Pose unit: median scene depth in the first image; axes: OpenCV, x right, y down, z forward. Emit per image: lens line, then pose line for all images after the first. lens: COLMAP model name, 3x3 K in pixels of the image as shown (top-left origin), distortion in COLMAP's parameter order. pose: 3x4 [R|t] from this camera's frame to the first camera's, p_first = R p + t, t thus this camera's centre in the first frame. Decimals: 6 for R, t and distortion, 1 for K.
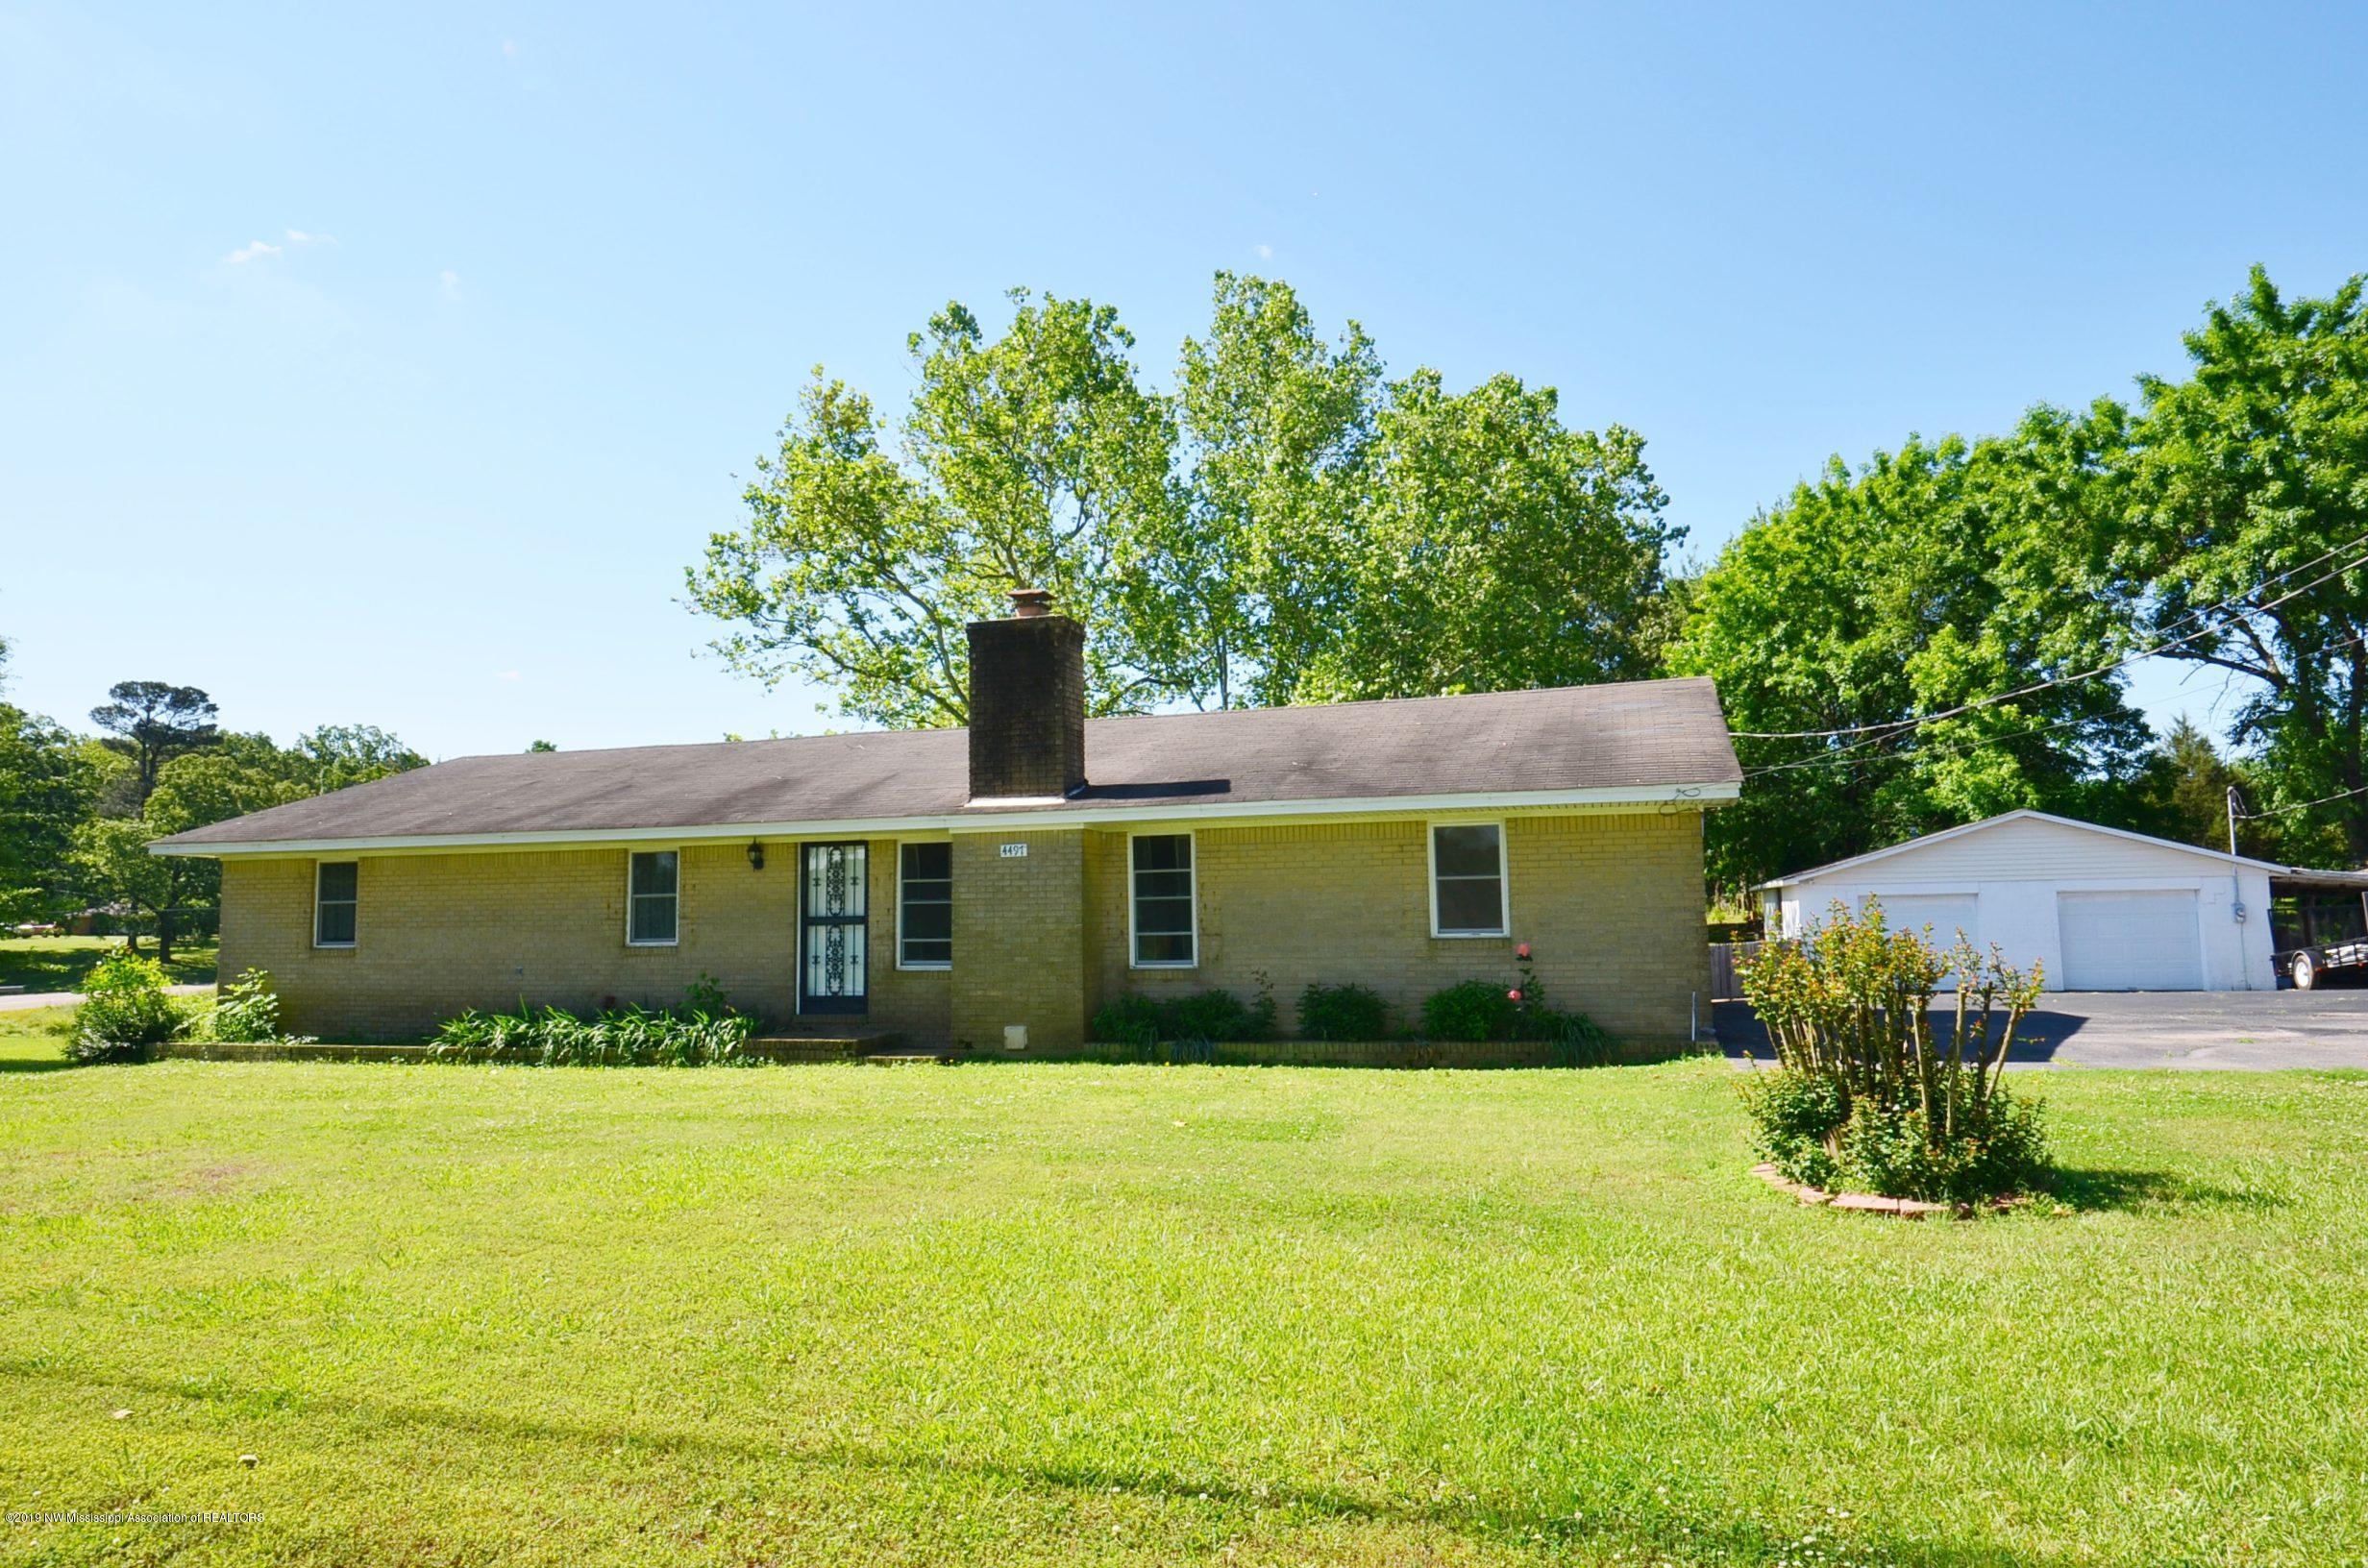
lens RADIAL K [[1402.8, 0, 1185.3], [0, 1402.8, 604.9], [0, 0, 1]] dist [-0.000534, -0.000010]
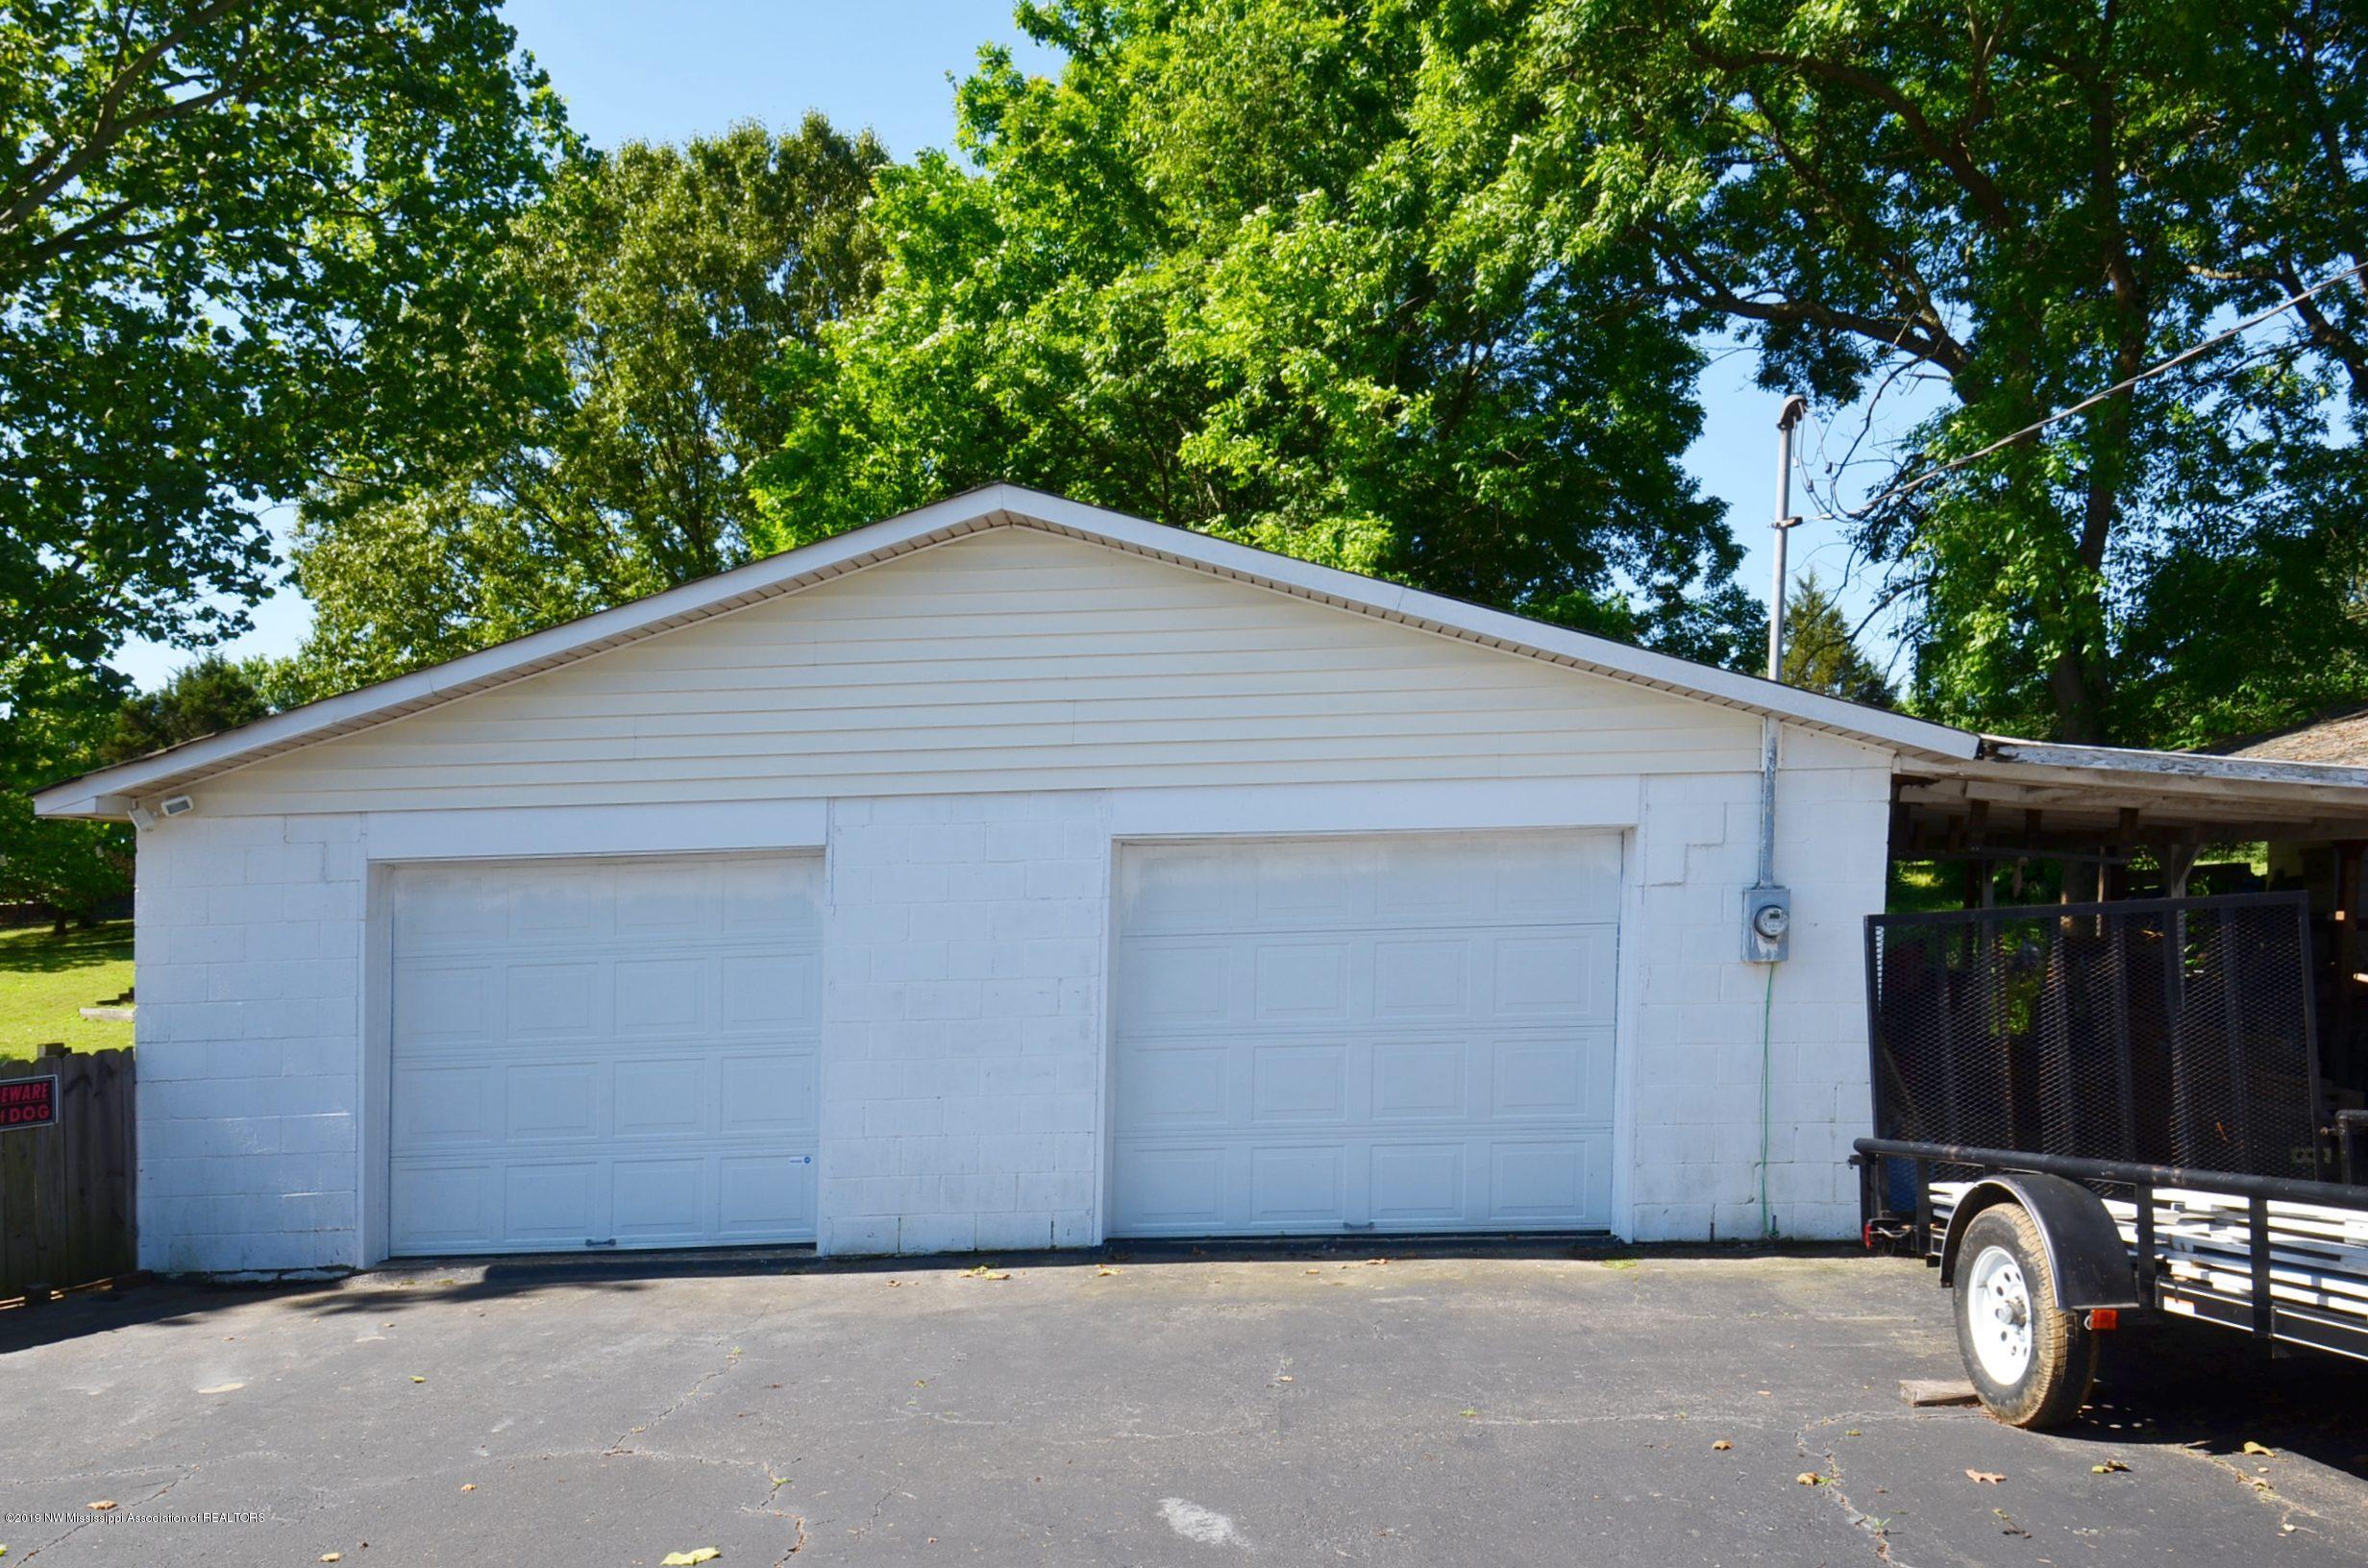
lens RADIAL K [[1630.0, 0, 1184.0], [0, 1630.0, 784.0], [0, 0, 1]] dist [-0.000707, 0.000093]
pose [[0.972691, 0.007268, 0.231990, 0.577594], [-0.044237, 0.986994, 0.154553, 0.154398], [-0.227849, -0.160594, 0.960362, 0.743692]]
